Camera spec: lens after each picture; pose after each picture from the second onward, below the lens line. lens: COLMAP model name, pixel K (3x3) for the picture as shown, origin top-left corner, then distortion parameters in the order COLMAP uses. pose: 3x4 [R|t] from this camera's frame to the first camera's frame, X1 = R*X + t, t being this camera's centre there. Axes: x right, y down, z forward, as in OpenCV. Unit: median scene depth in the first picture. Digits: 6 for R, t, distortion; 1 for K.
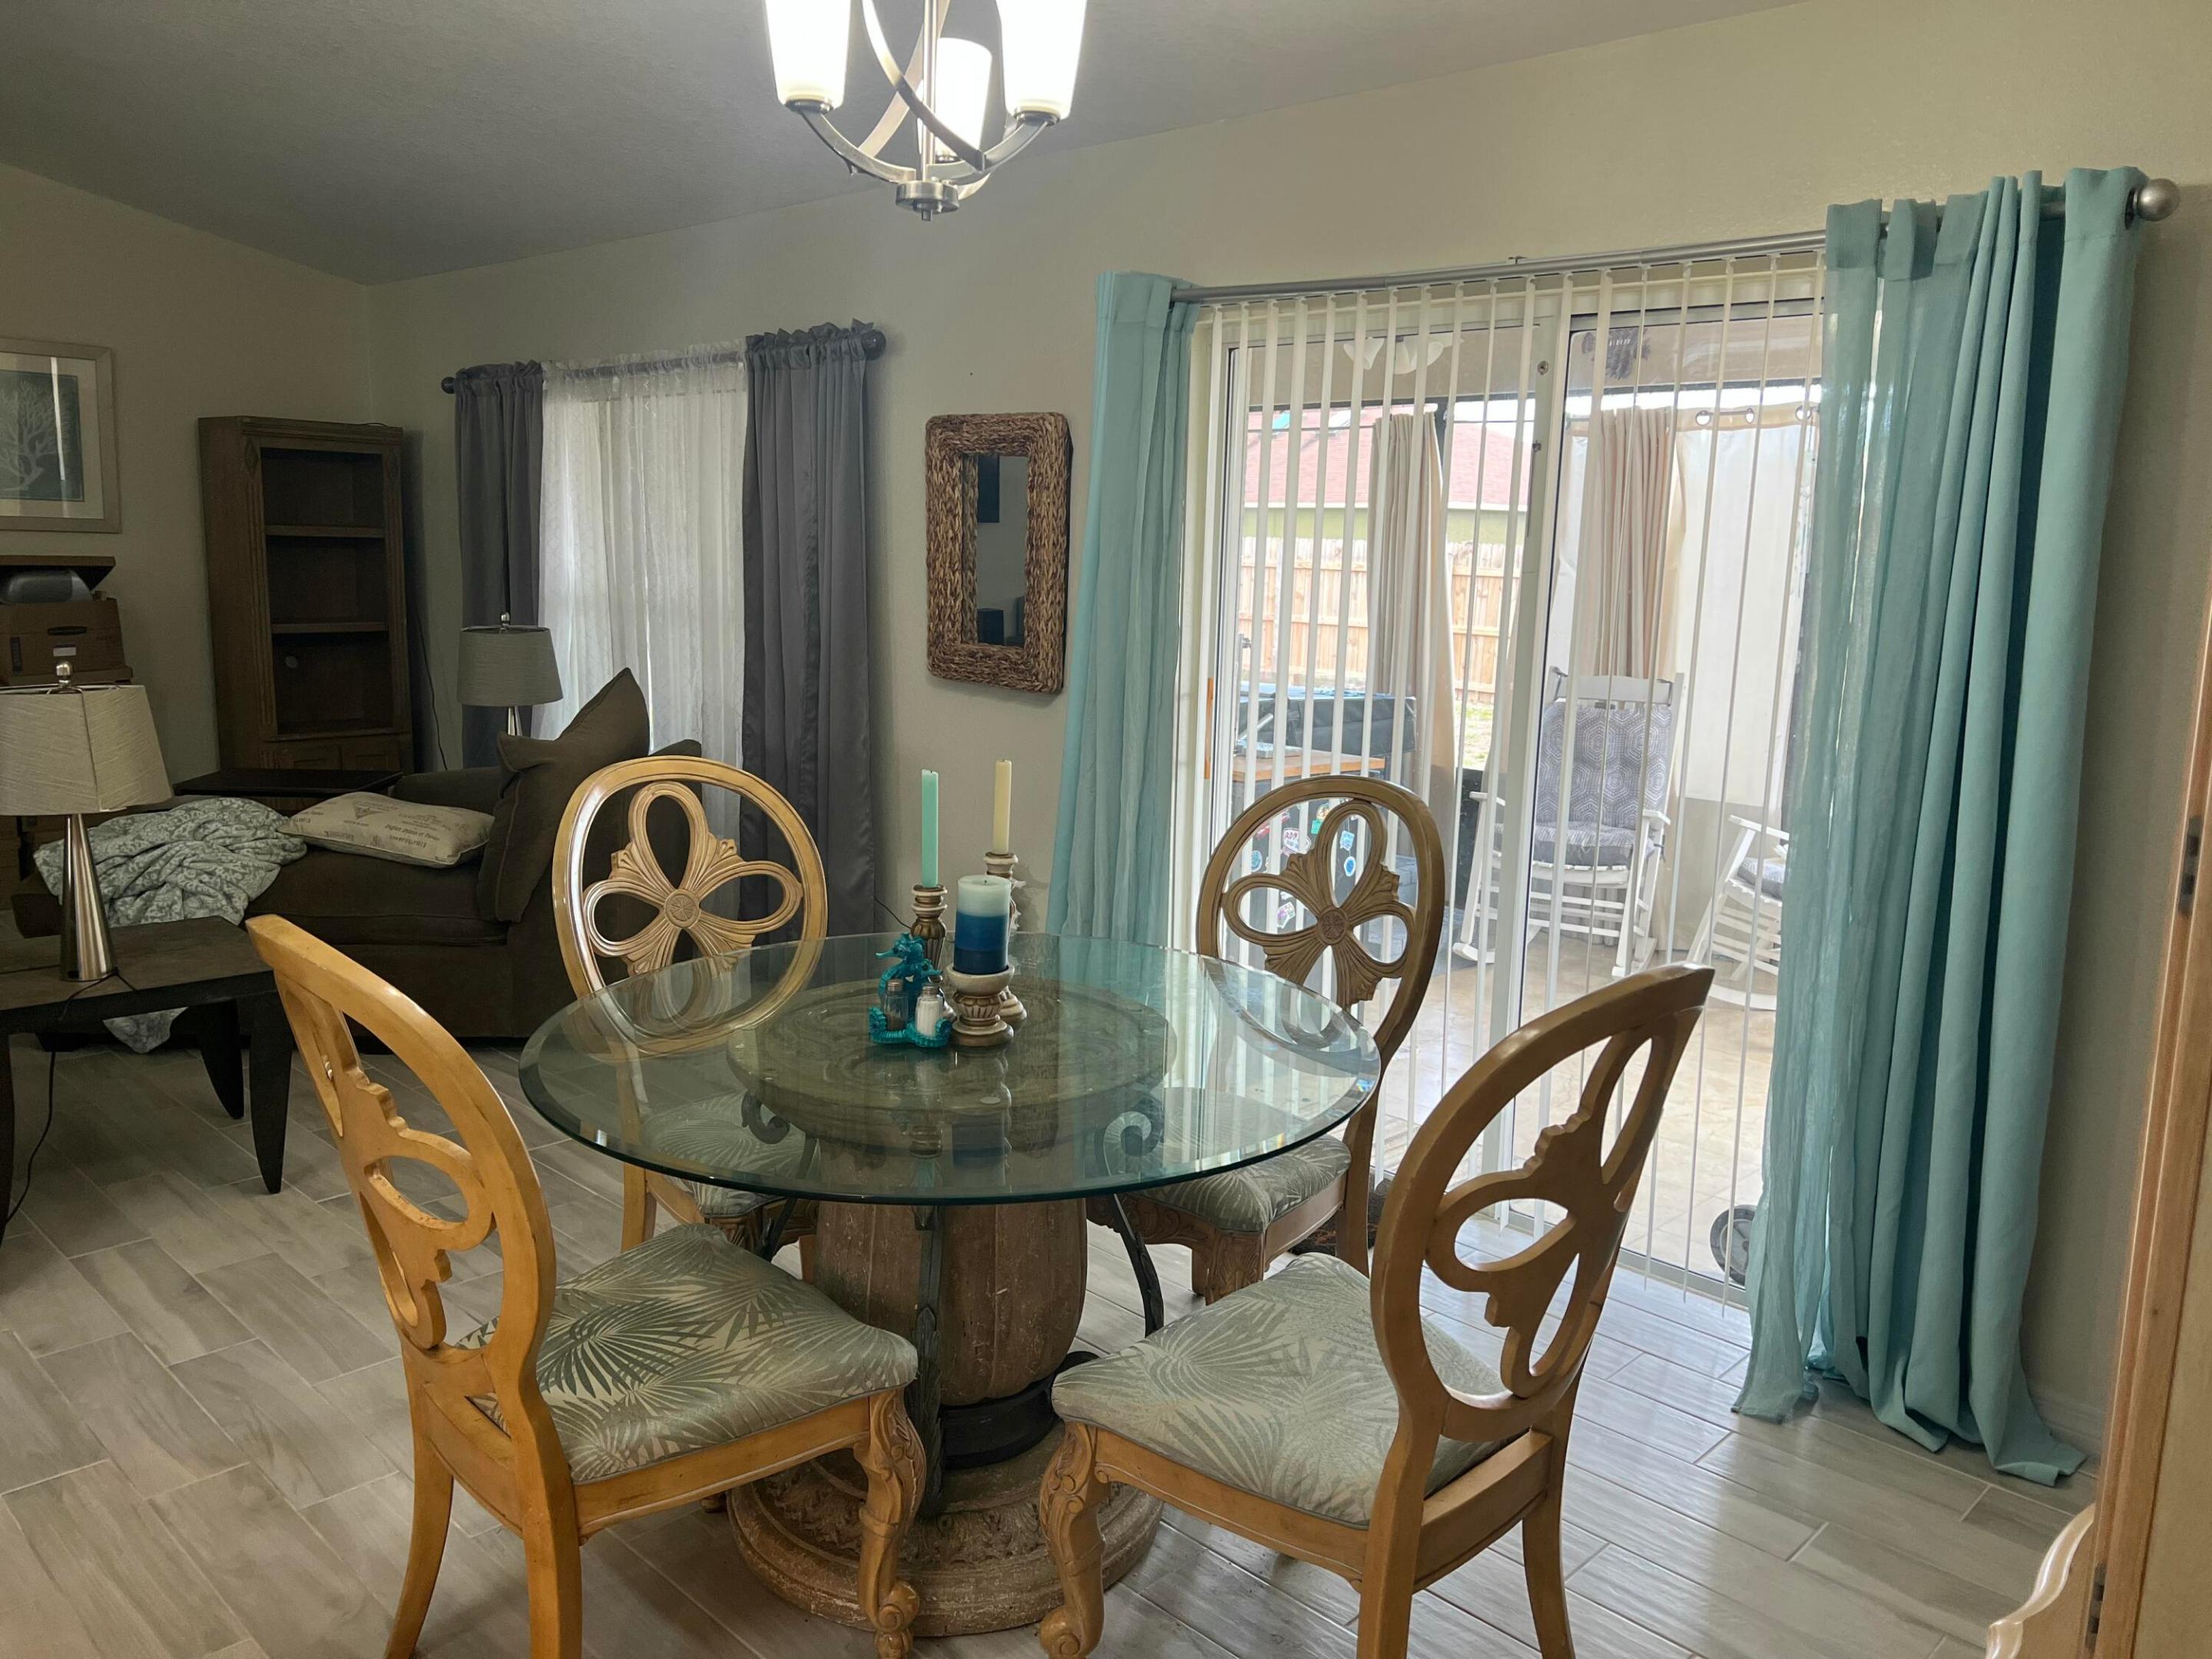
lens RADIAL K [[1656.9, 0, 1132.5], [0, 1656.9, 836.5], [0, 0, 1]] dist [0.067760, -0.058802]
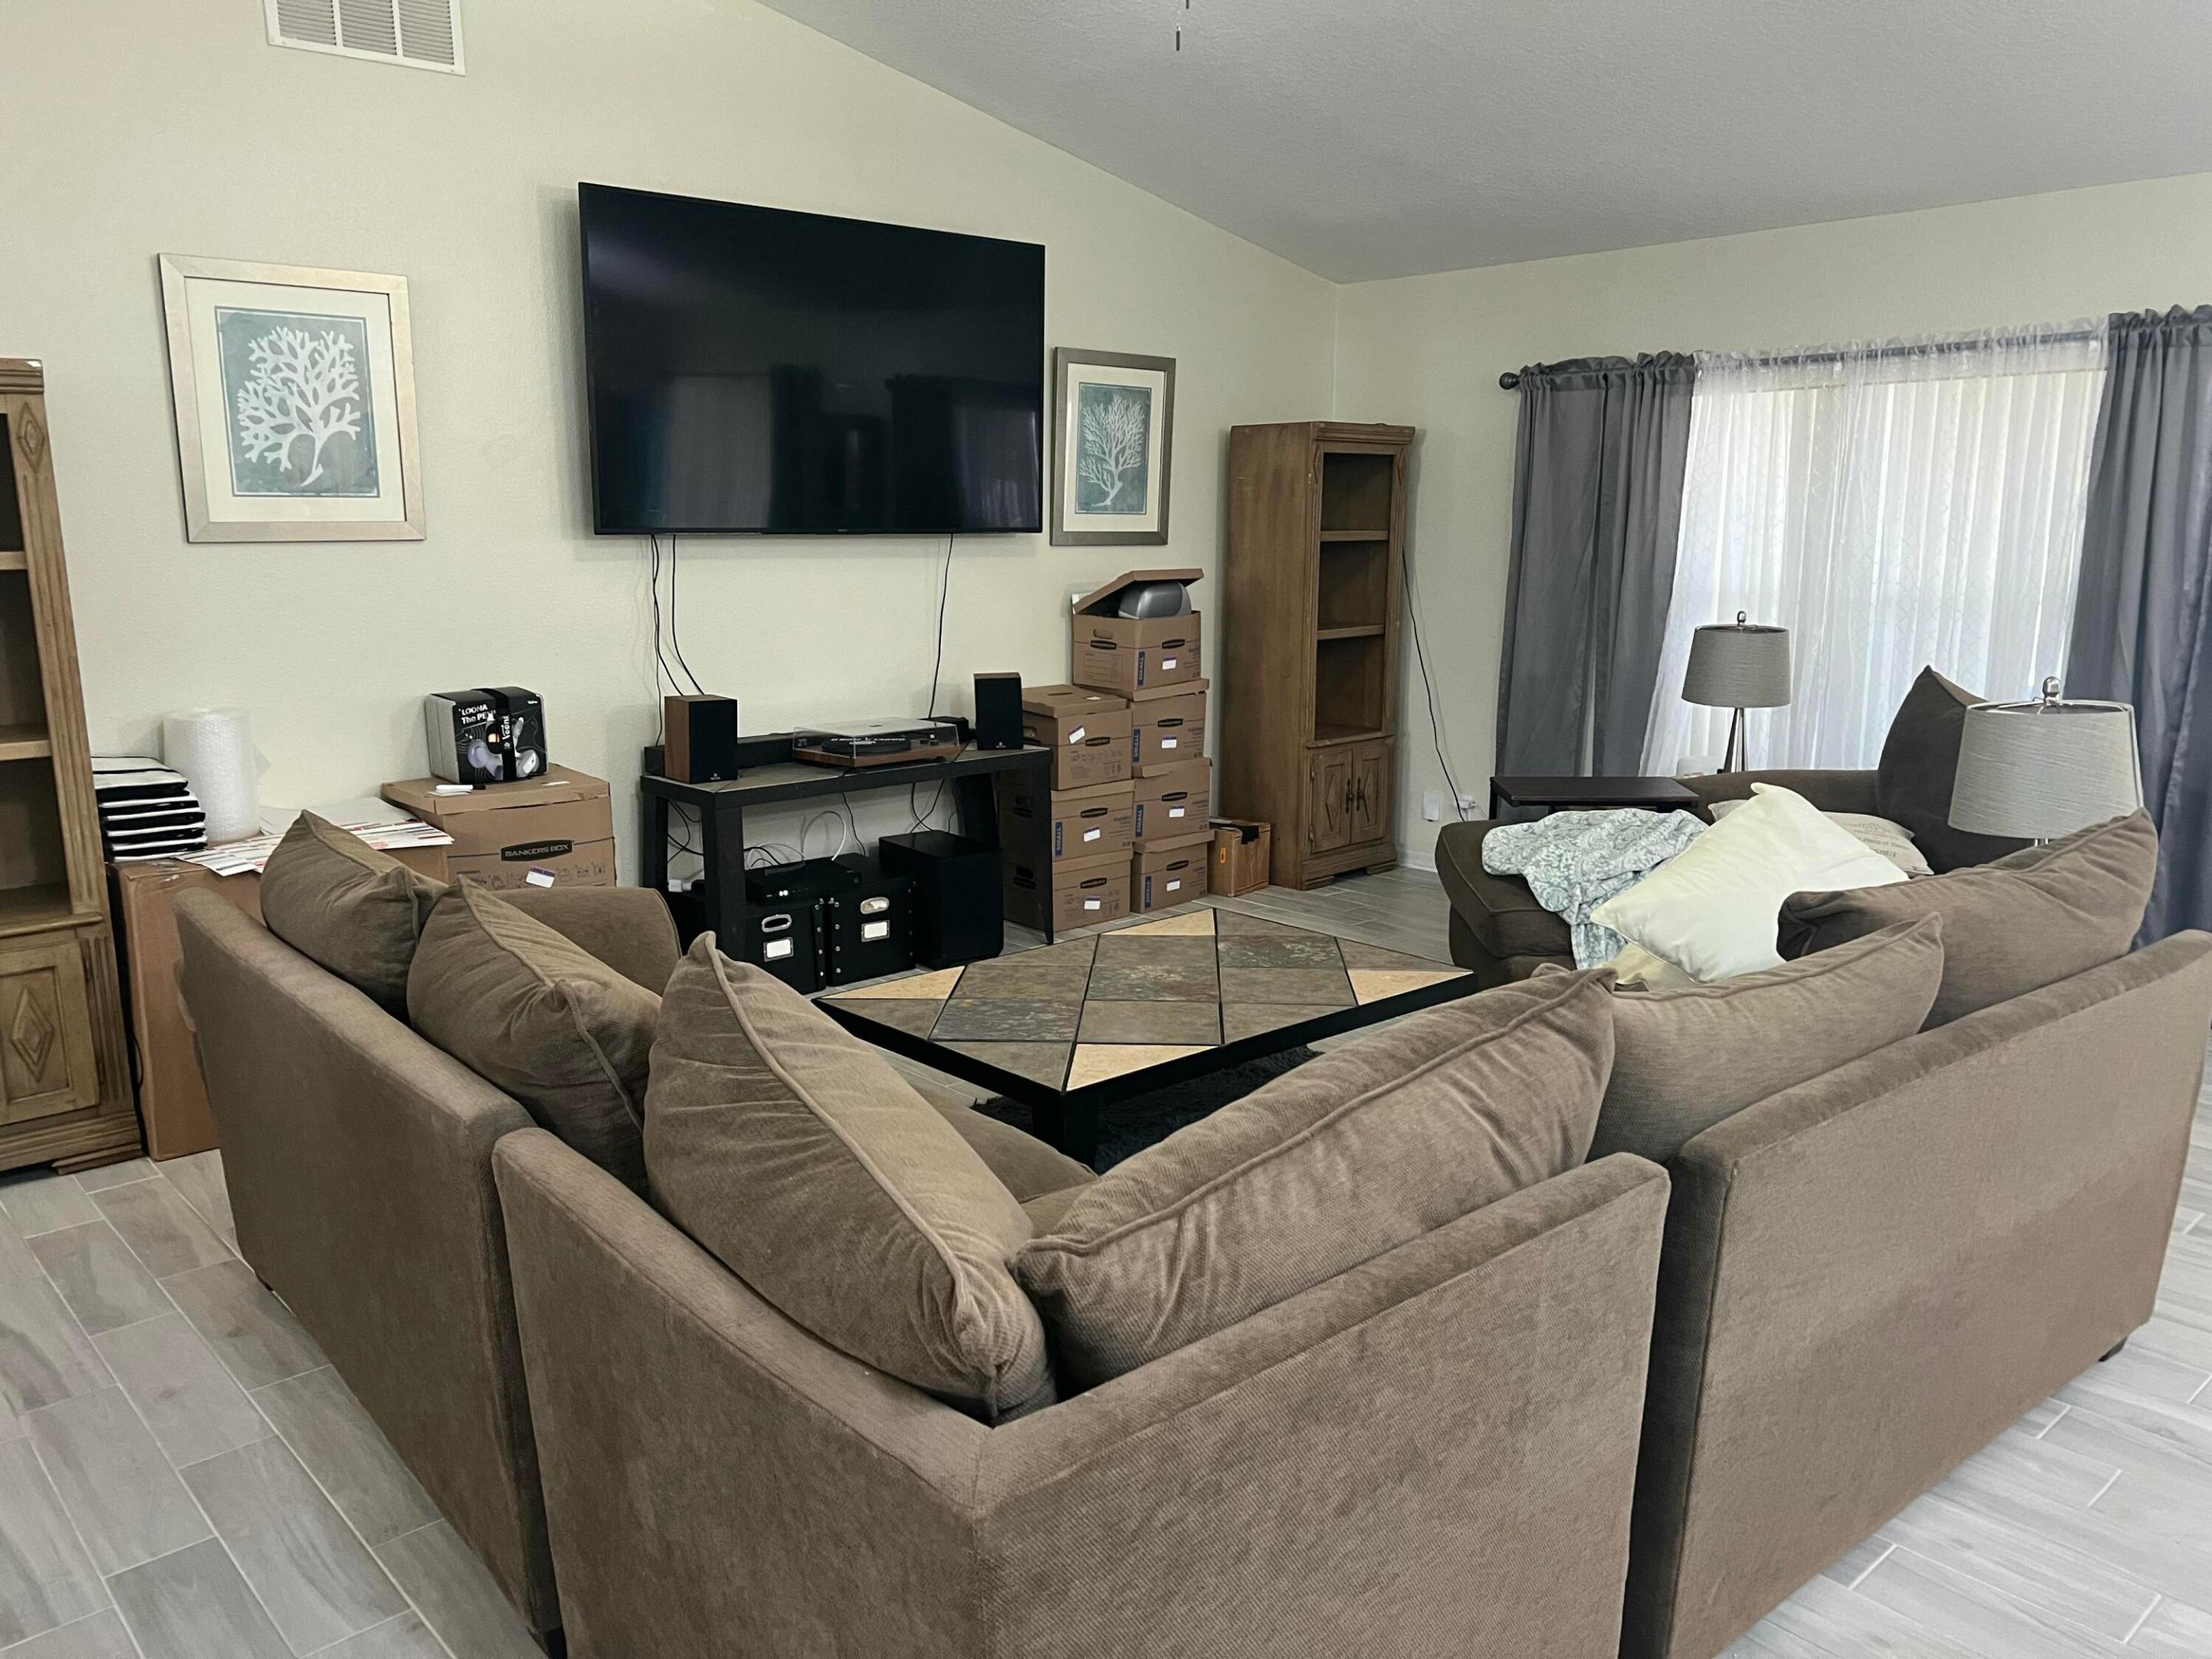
lens RADIAL K [[1657.8, 0, 1111.4], [0, 1657.8, 831.6], [0, 0, 1]] dist [0.074481, -0.081792]
pose [[0.998072, -0.014897, -0.060247, -0.598384], [0.015585, 0.999818, 0.010976, -0.020783], [0.060072, -0.011894, 0.998123, 0.008170]]
